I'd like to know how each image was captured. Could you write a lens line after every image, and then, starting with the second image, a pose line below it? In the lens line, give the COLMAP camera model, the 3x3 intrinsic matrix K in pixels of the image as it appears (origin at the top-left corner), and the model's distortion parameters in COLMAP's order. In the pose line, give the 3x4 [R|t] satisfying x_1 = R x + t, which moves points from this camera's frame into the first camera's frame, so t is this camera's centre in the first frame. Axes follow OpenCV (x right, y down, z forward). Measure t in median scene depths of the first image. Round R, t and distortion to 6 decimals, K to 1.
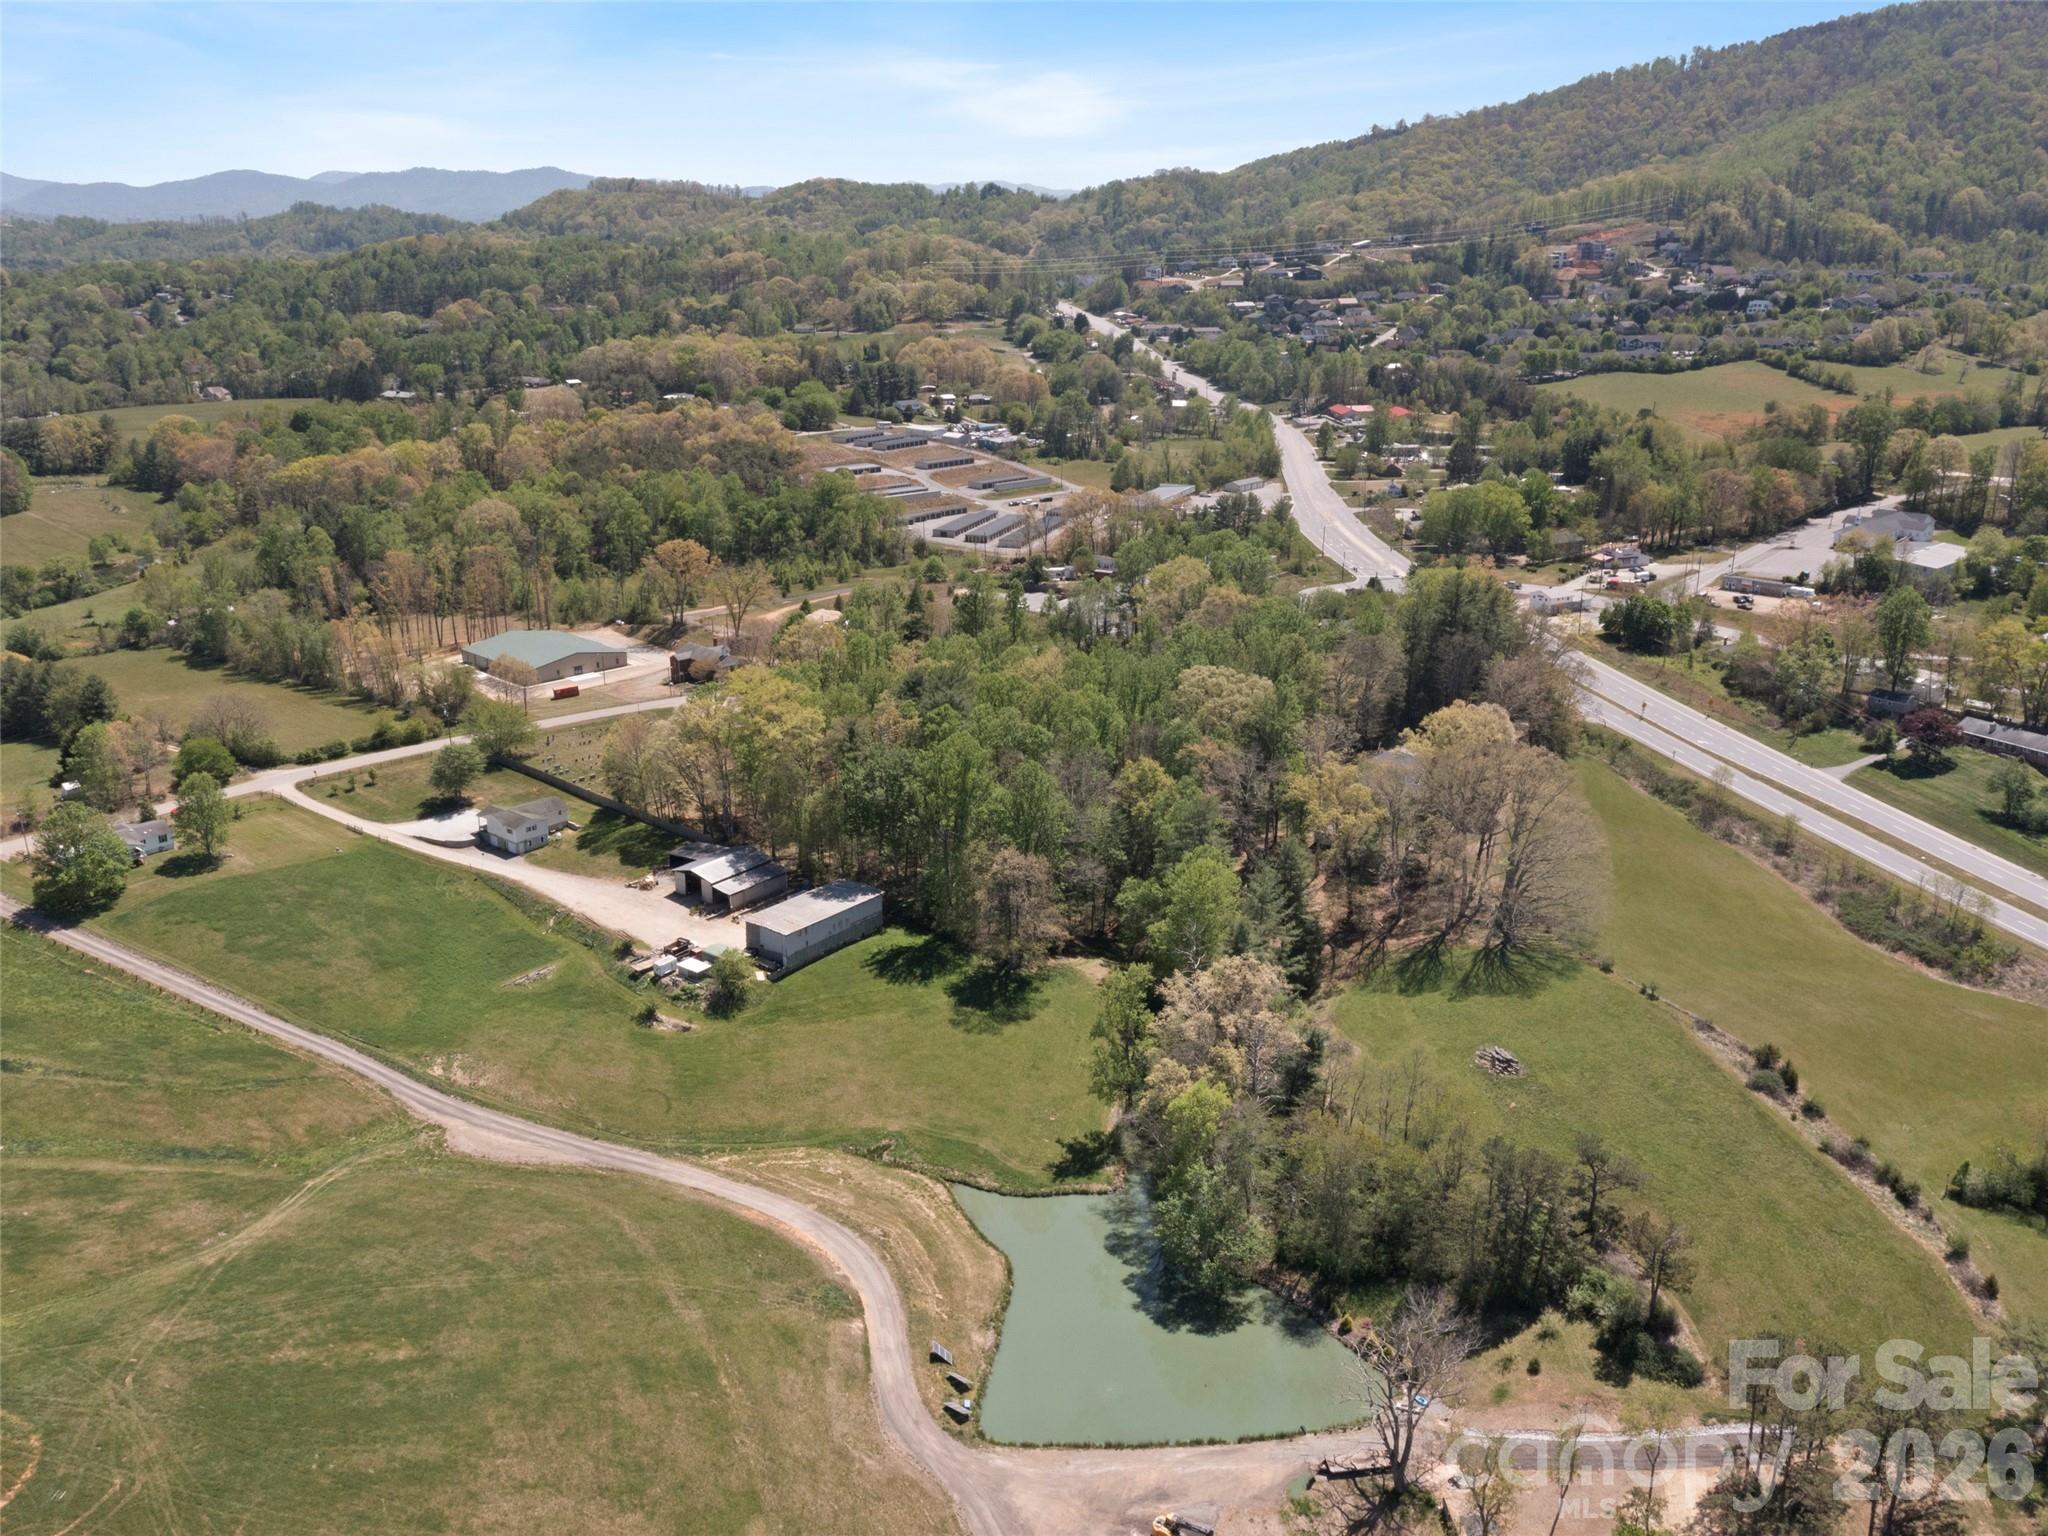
lens RADIAL K [[1822.4, 0, 1018.3], [0, 1822.4, 759.6], [0, 0, 1]] dist [-0.008198, 0.005999]
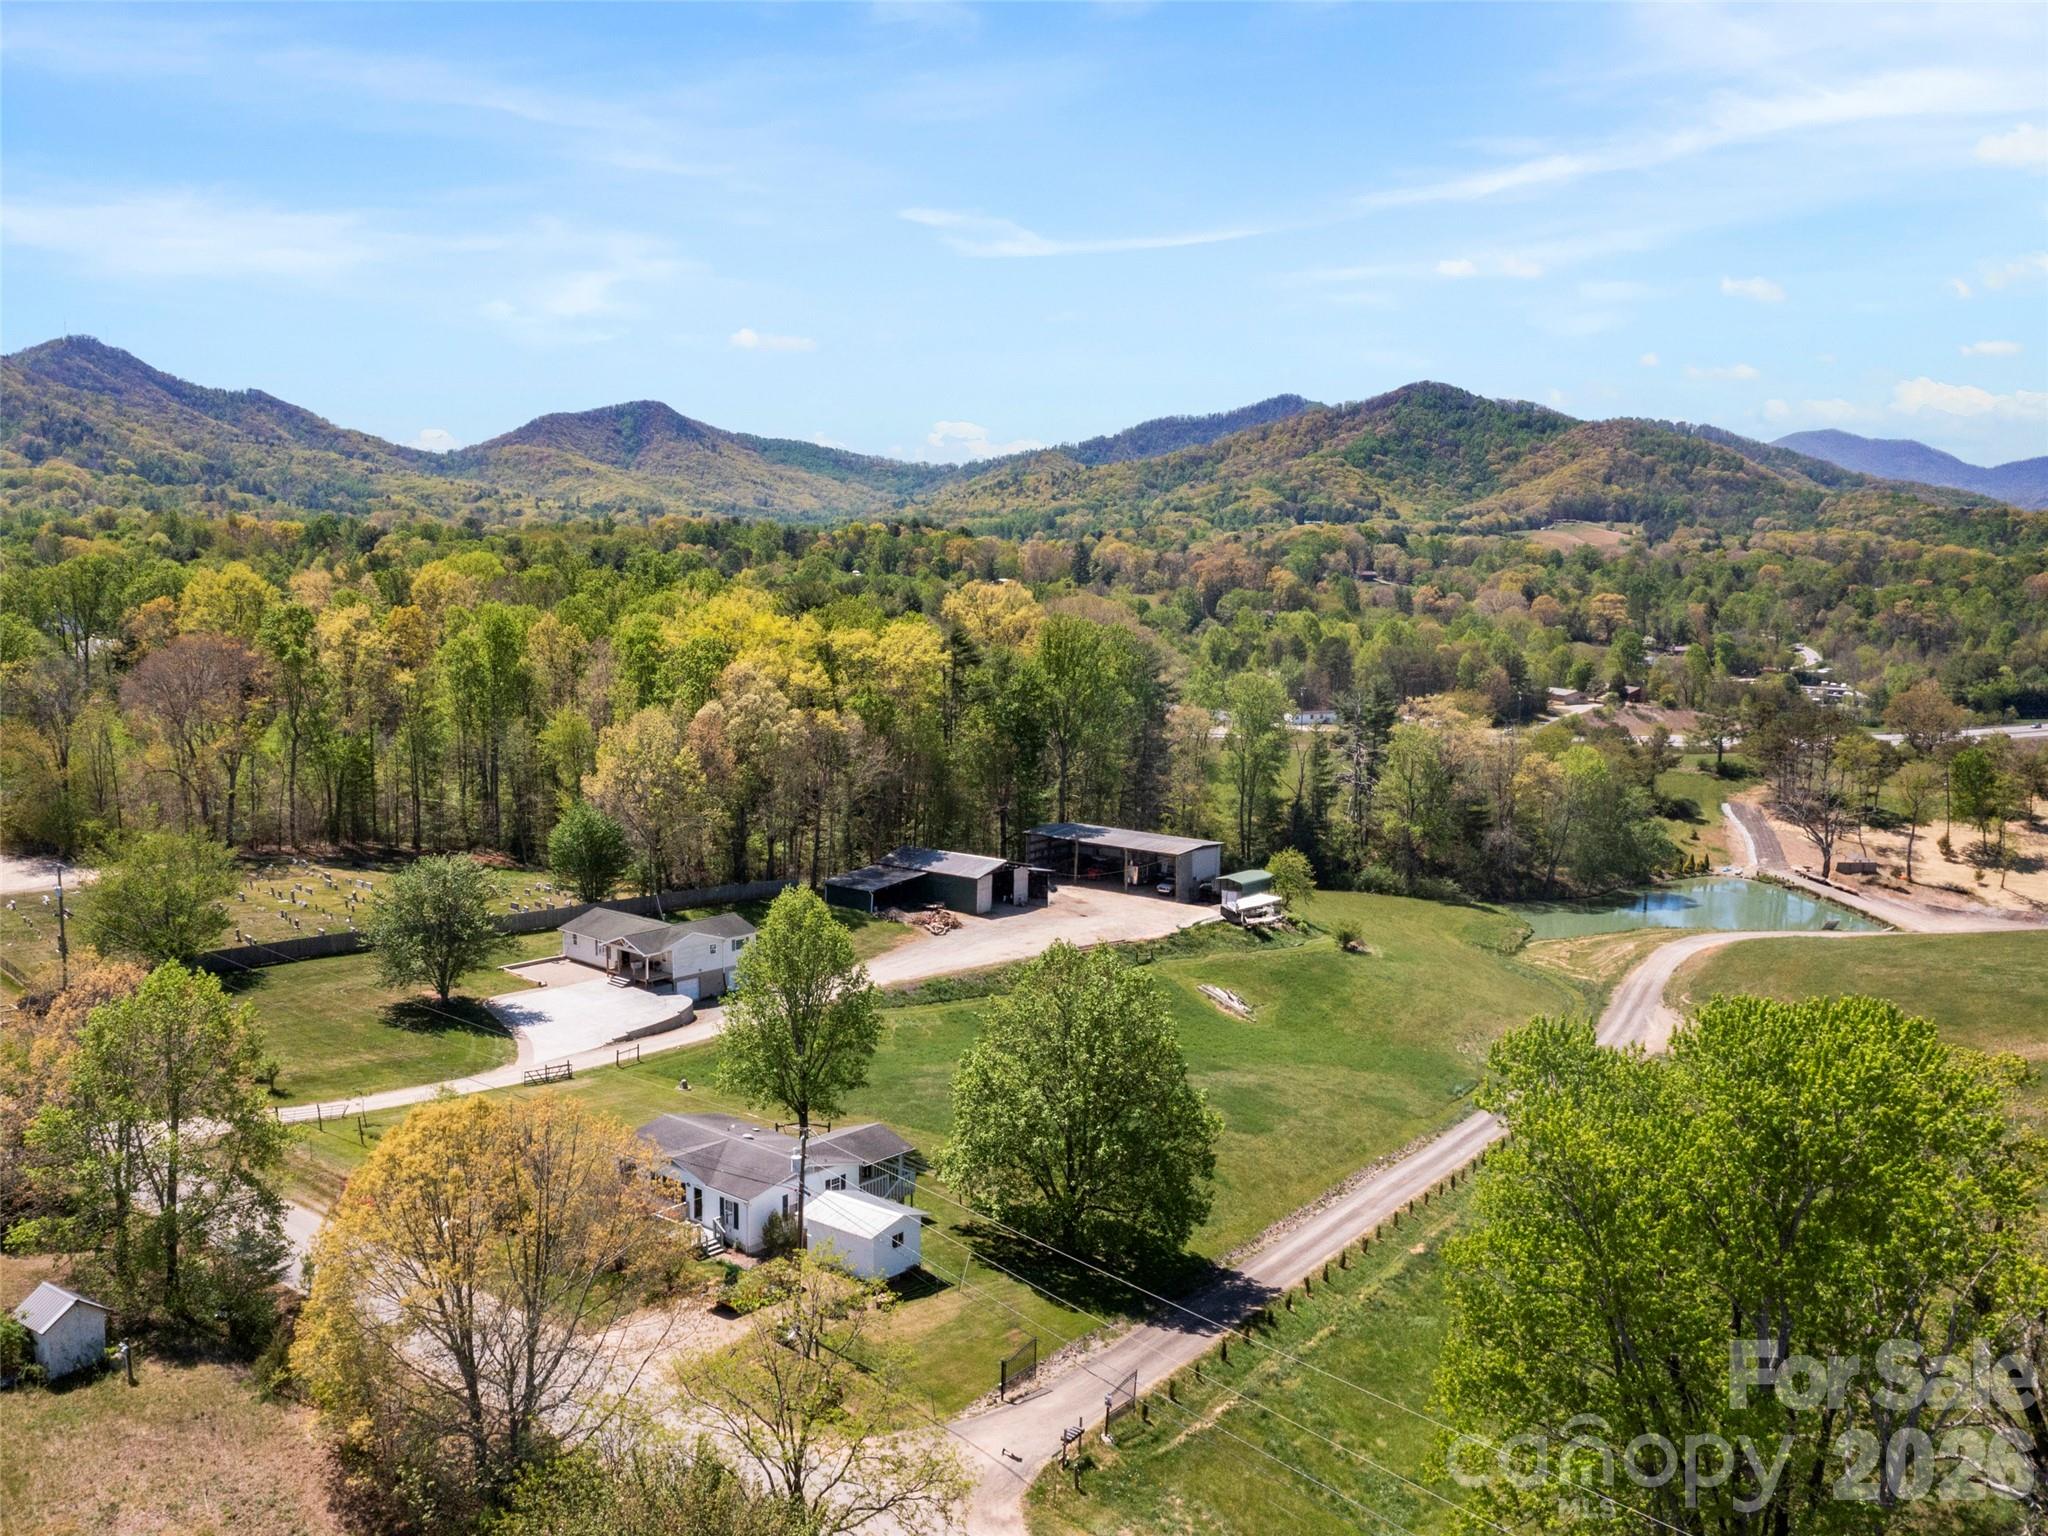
lens RADIAL K [[1822.4, 0, 1018.3], [0, 1822.4, 759.6], [0, 0, 1]] dist [-0.008198, 0.005999]
pose [[-0.009163, -0.111887, 0.993679, -1.129787], [0.285171, 0.952162, 0.109842, -0.059475], [-0.958433, 0.284374, 0.023182, 1.347782]]
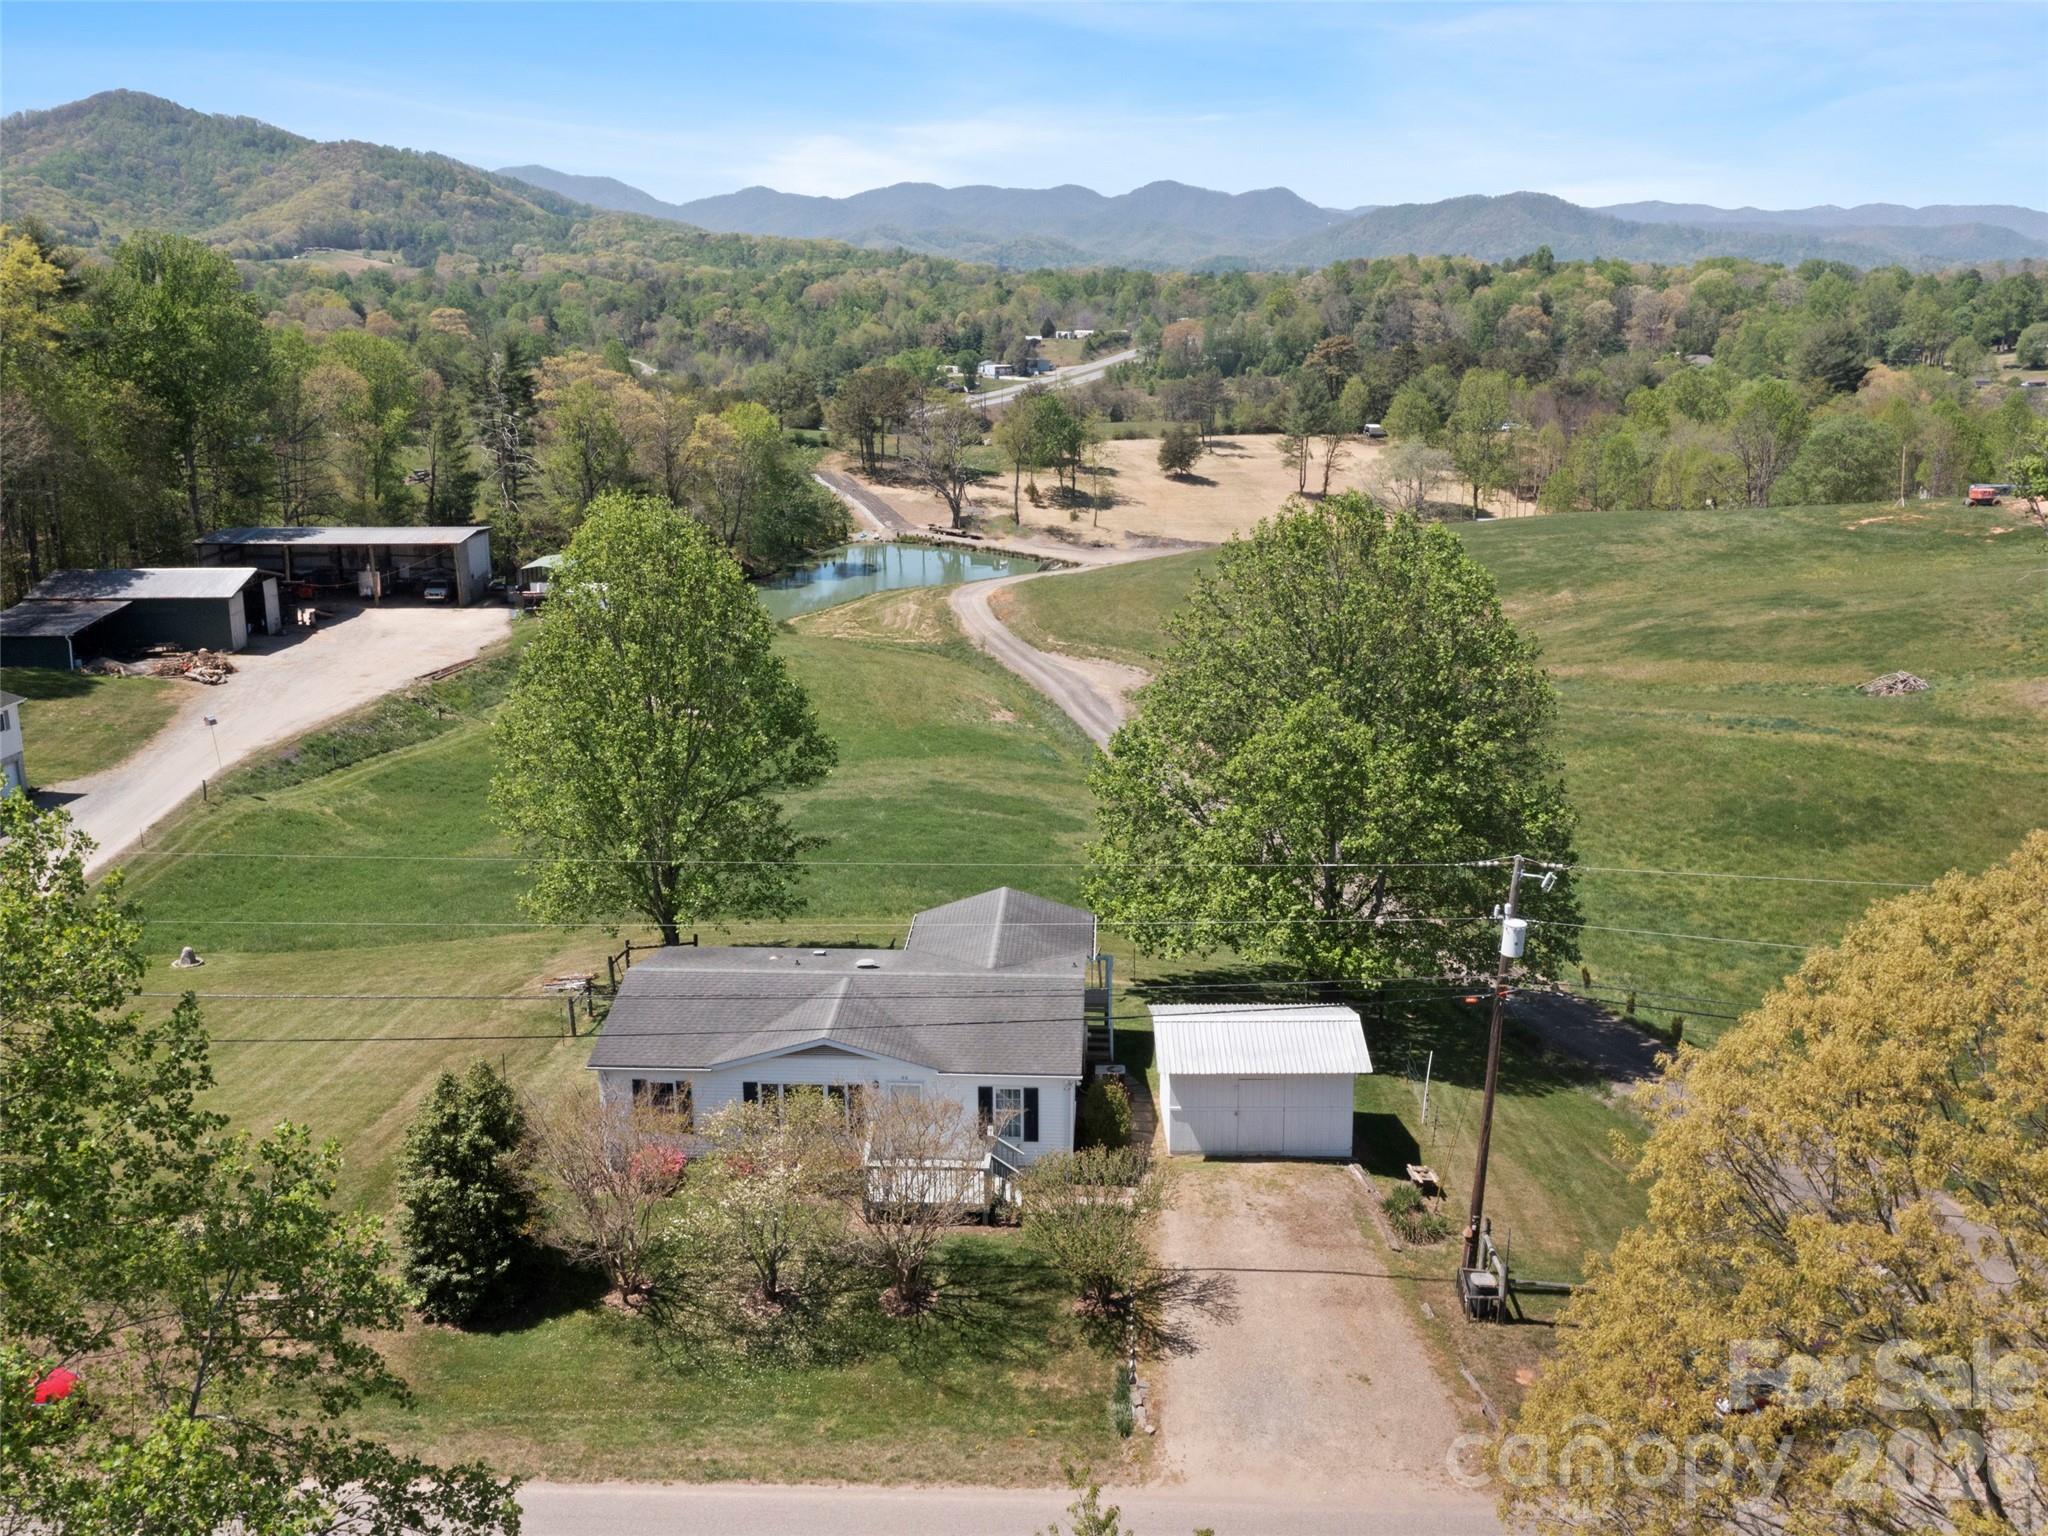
lens RADIAL K [[1822.4, 0, 1018.3], [0, 1822.4, 759.6], [0, 0, 1]] dist [-0.008198, 0.005999]
pose [[-0.625611, -0.185361, 0.757794, -0.869785], [0.240968, 0.877950, 0.413688, -0.047916], [-0.741987, 0.441412, -0.504590, 1.530854]]
